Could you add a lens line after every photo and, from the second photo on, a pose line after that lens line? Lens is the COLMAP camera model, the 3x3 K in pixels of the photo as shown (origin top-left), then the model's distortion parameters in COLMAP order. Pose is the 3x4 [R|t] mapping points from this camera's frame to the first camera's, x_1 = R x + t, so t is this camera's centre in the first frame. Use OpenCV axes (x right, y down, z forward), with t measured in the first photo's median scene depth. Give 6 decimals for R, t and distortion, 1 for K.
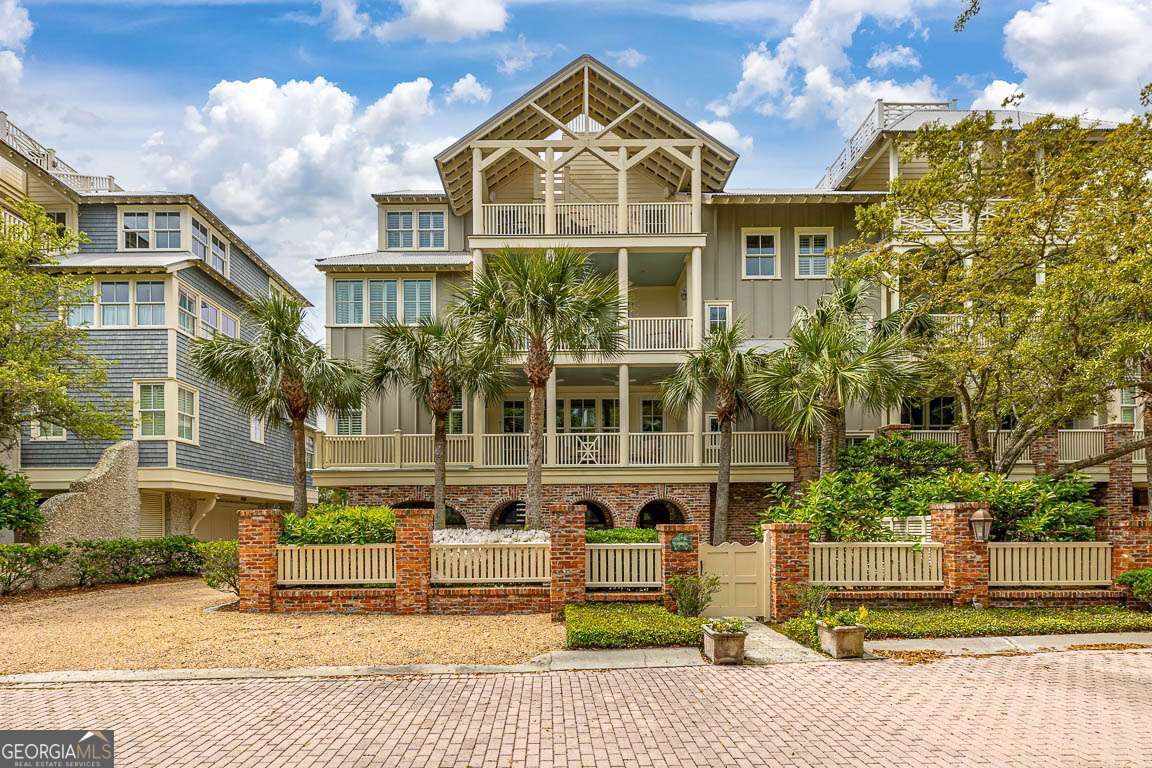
lens RADIAL K [[539.2, 0, 563.9], [0, 539.2, 531.3], [0, 0, 1]] dist [-0.000621, 0.000244]
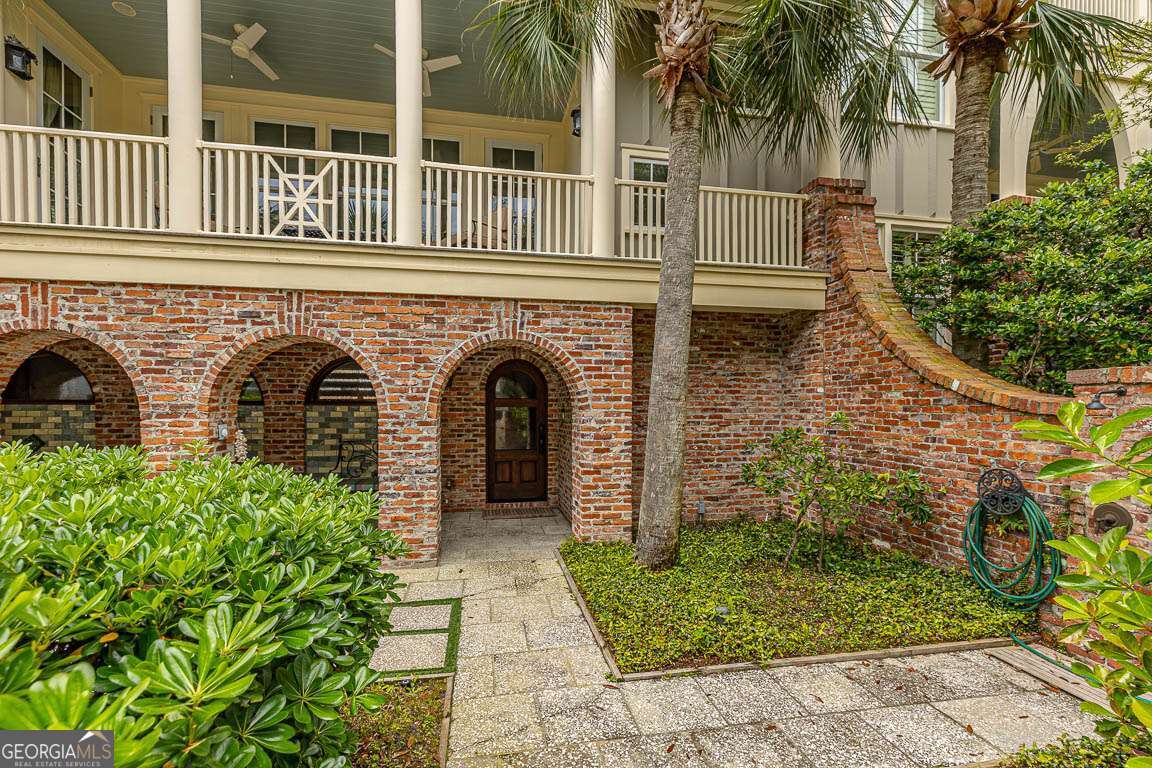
lens RADIAL K [[504.3, 0, 578.4], [0, 504.3, 421.2], [0, 0, 1]] dist [-0.002320, 0.000679]
pose [[0.983218, 0.003006, 0.182410, 0.173411], [-0.006846, 0.999768, 0.020430, -0.012381], [-0.182306, -0.021336, 0.983010, 0.677511]]
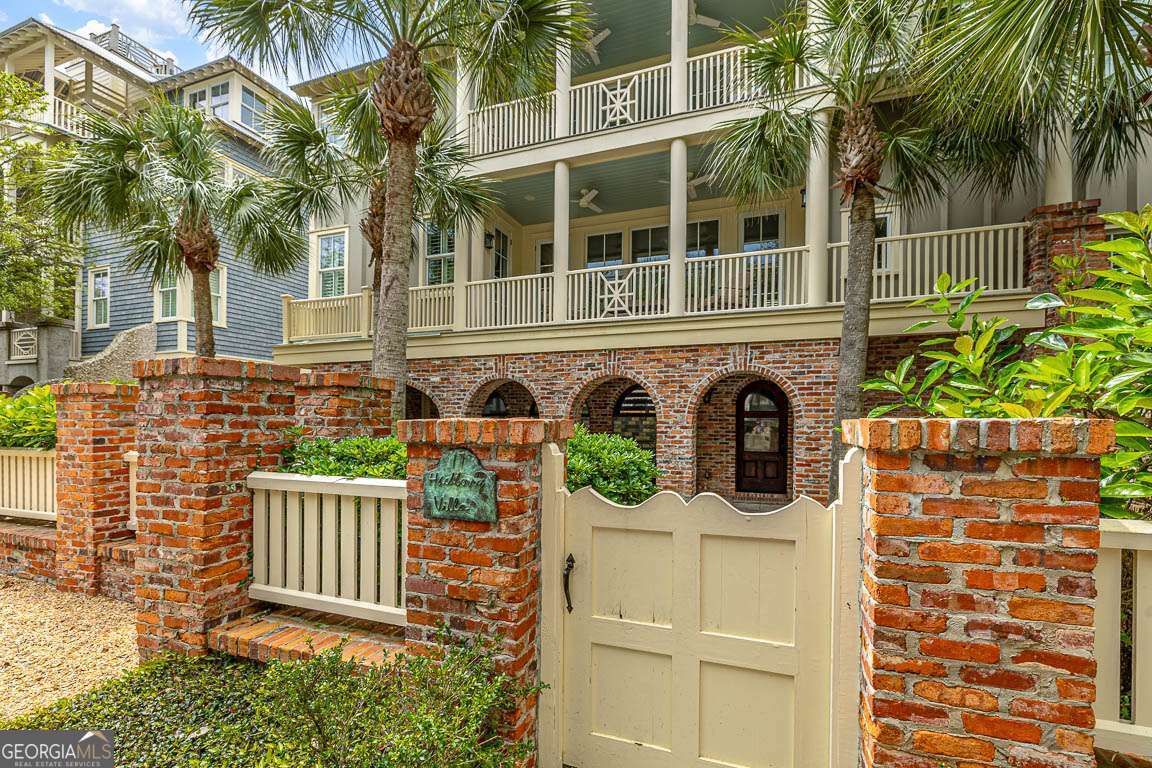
lens RADIAL K [[504.3, 0, 581.4], [0, 504.3, 425.2], [0, 0, 1]] dist [-0.002320, 0.000679]
pose [[0.937337, 0.013547, -0.348161, 0.218439], [-0.012186, 0.999907, 0.006097, -0.007187], [0.348211, -0.001472, 0.937415, 0.486316]]
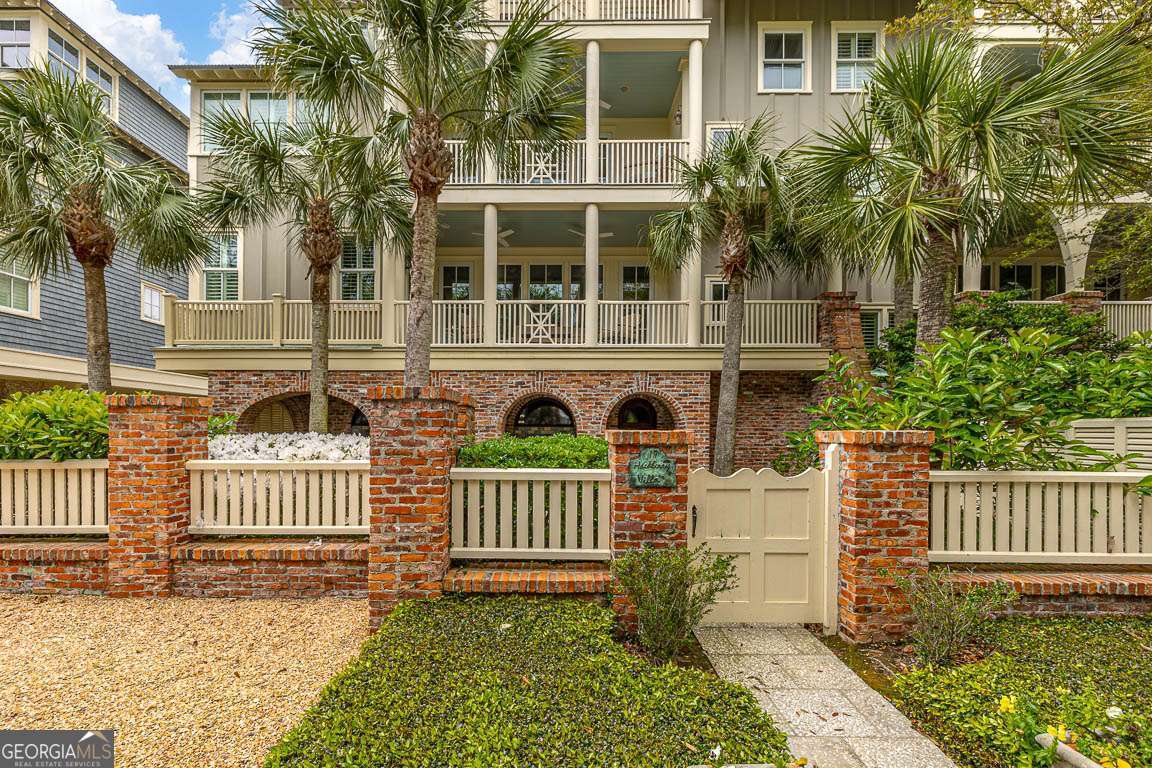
lens RADIAL K [[504.3, 0, 564.8], [0, 504.3, 437.4], [0, 0, 1]] dist [-0.002320, 0.000679]
pose [[0.999882, 0.010589, -0.011147, 0.090917], [-0.010493, 0.999908, 0.008627, -0.005911], [0.011237, -0.008509, 0.999901, 0.347607]]
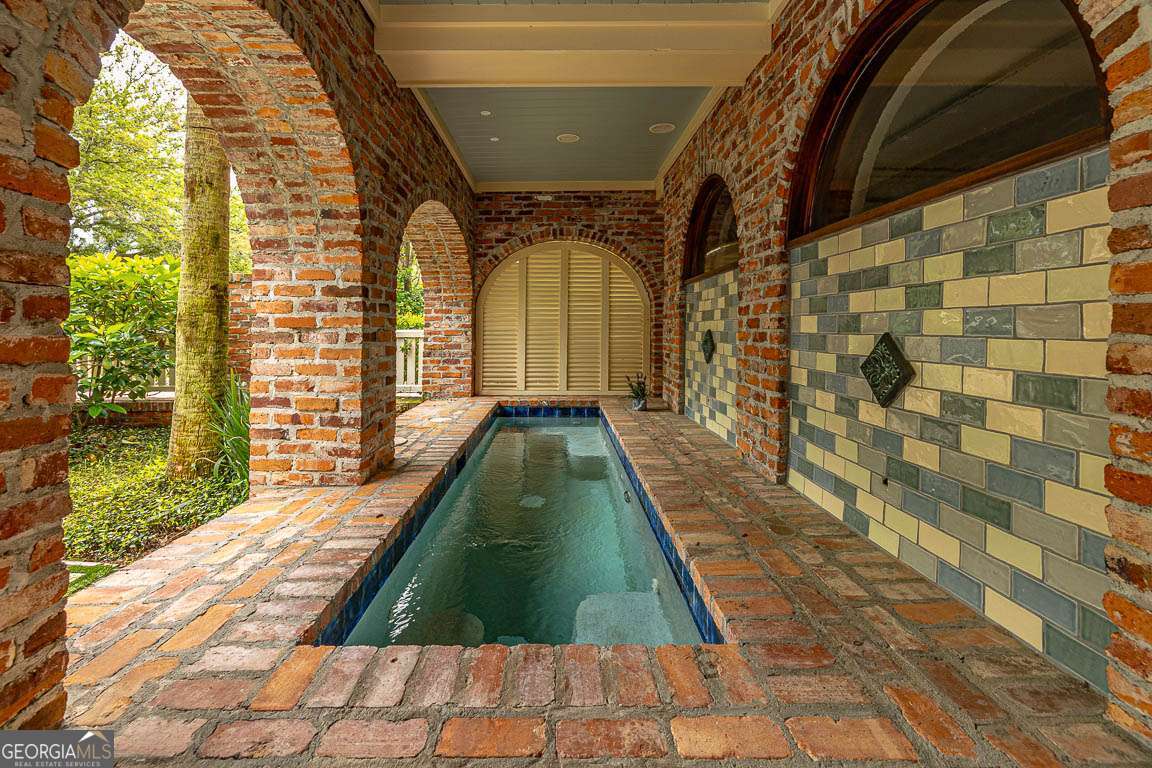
lens RADIAL K [[504.3, 0, 564.4], [0, 504.3, 320.0], [0, 0, 1]] dist [-0.002320, 0.000679]
pose [[-0.009321, -0.013936, -0.999859, 0.024111], [-0.005646, 0.999888, -0.013884, 0.010900], [0.999941, 0.005515, -0.009399, 1.150373]]
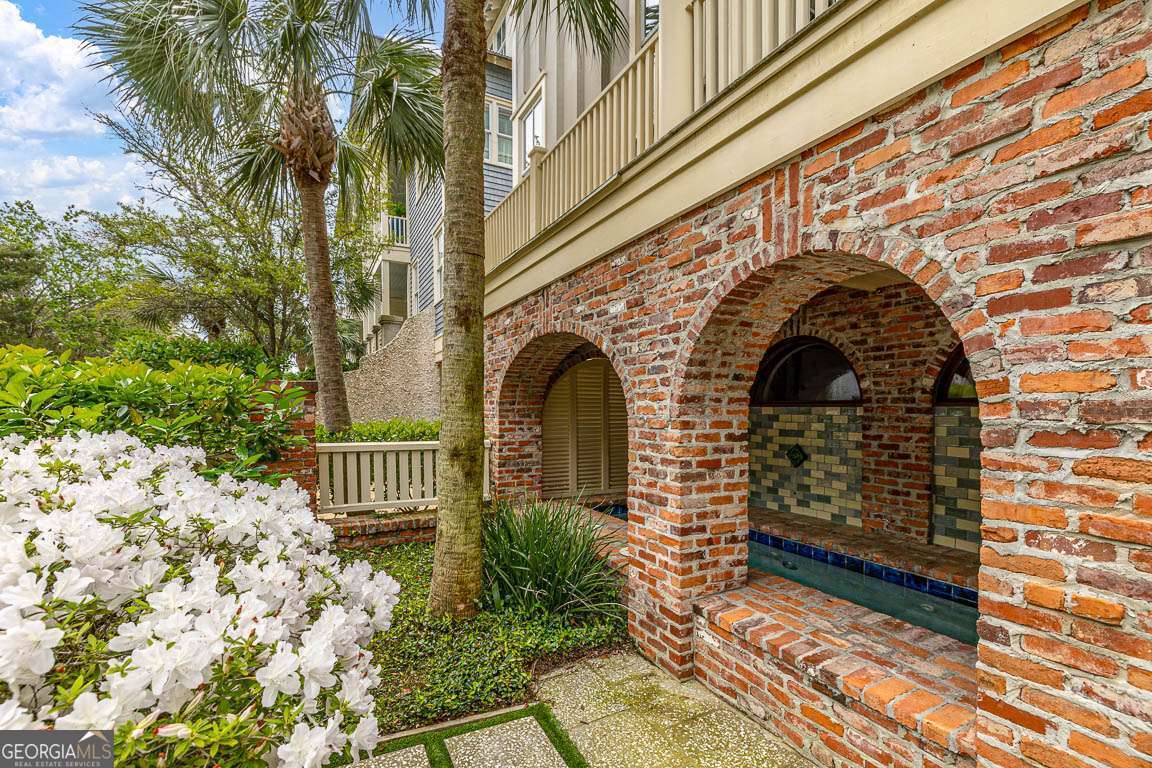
lens RADIAL K [[504.3, 0, 576.1], [0, 504.3, 412.7], [0, 0, 1]] dist [-0.002320, 0.000679]
pose [[0.465512, 0.013985, -0.884931, 0.014104], [-0.009900, 0.999895, 0.010594, -0.012824], [0.884986, 0.003829, 0.465601, 0.911865]]
